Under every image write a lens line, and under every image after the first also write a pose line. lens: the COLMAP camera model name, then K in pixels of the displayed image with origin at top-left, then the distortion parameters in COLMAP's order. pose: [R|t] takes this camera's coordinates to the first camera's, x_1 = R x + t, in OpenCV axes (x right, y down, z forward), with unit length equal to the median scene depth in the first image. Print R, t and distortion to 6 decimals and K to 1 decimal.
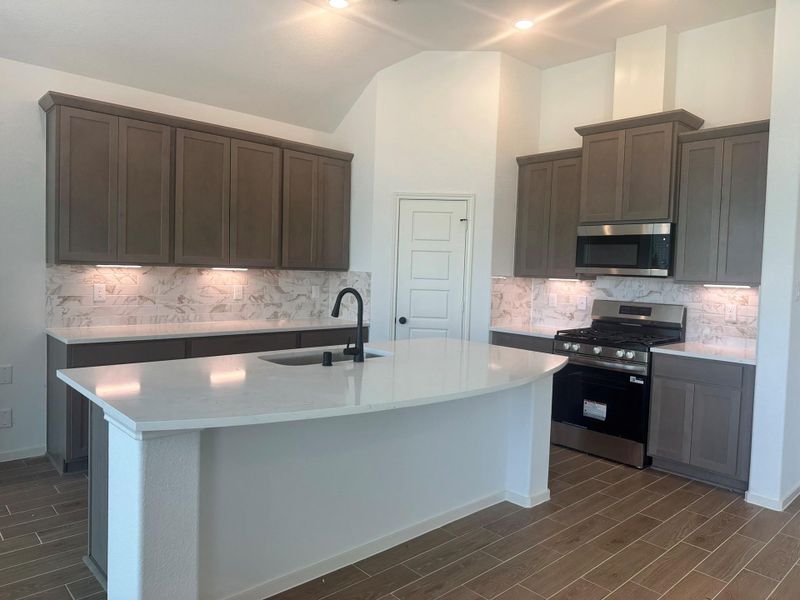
lens RADIAL K [[567.3, 0, 398.8], [0, 567.3, 293.9], [0, 0, 1]] dist [0.150143, -0.216816]
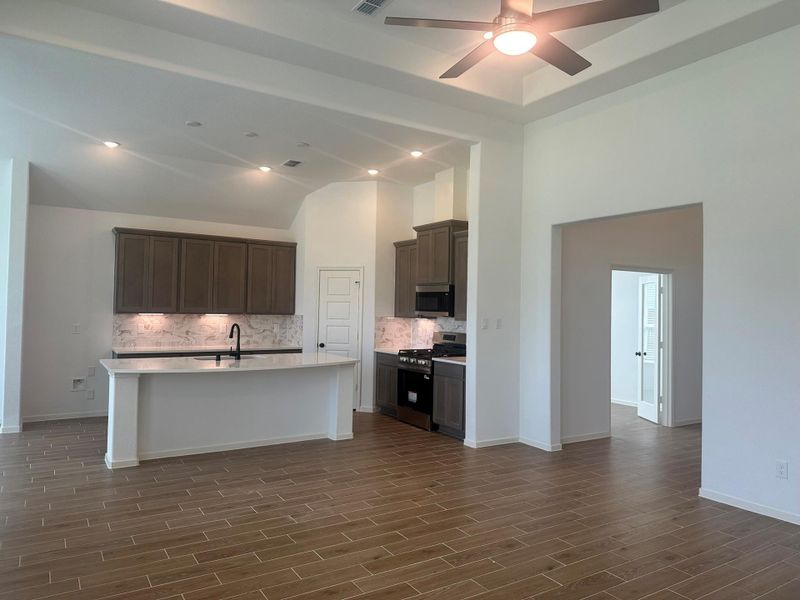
lens RADIAL K [[567.3, 0, 398.8], [0, 567.3, 293.9], [0, 0, 1]] dist [0.150143, -0.216816]
pose [[0.983380, -0.017165, -0.180747, 0.553387], [0.003625, 0.997179, -0.074979, 0.025660], [0.181525, 0.073078, 0.980667, -0.588236]]
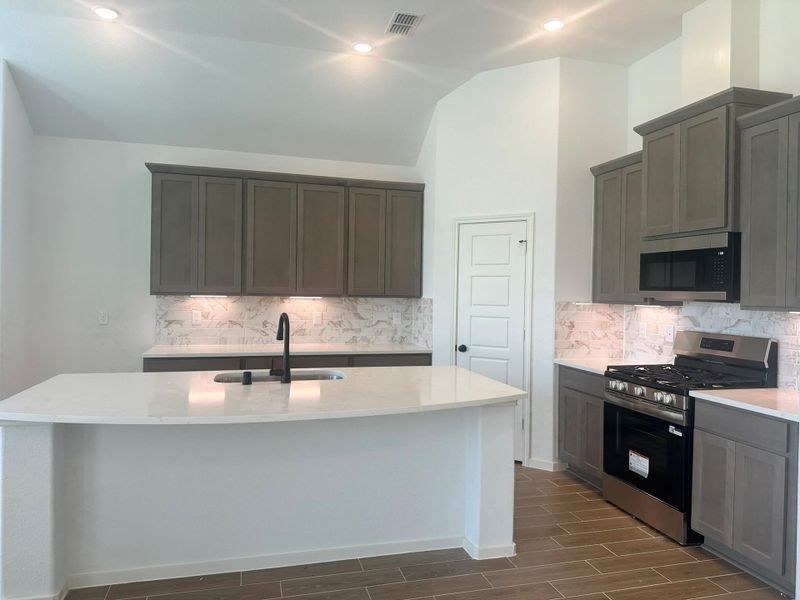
lens RADIAL K [[567.3, 0, 398.8], [0, 567.3, 293.9], [0, 0, 1]] dist [0.150143, -0.216816]
pose [[0.888199, -0.014099, -0.459242, 0.384193], [-0.009304, 0.998772, -0.048657, 0.002561], [0.459364, 0.047490, 0.886978, 0.093109]]
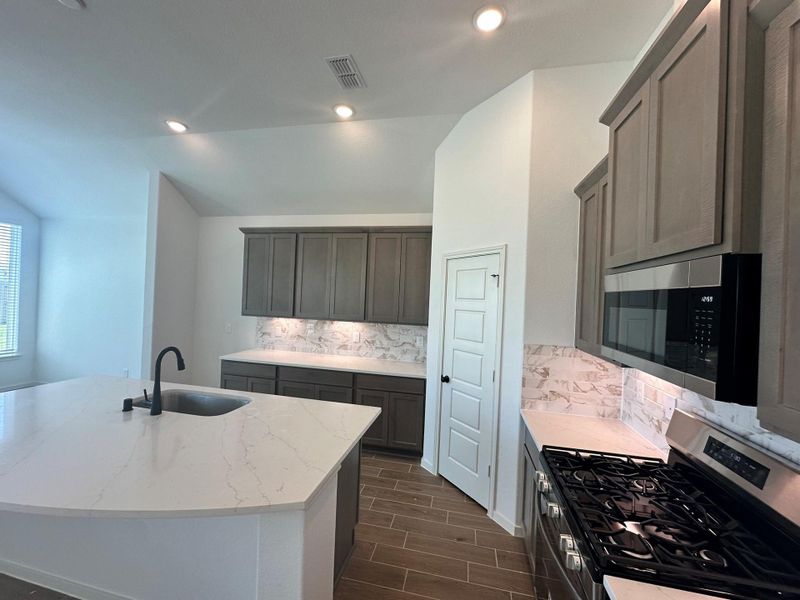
lens RADIAL K [[321.6, 0, 400.0], [0, 321.6, 300.0], [0, 0, 1]] dist [-0.001536, -0.000127]
pose [[0.579991, -0.006455, -0.814598, 0.456545], [-0.058977, 0.997012, -0.049891, -0.064131], [0.812486, 0.076979, 0.577877, 0.641240]]
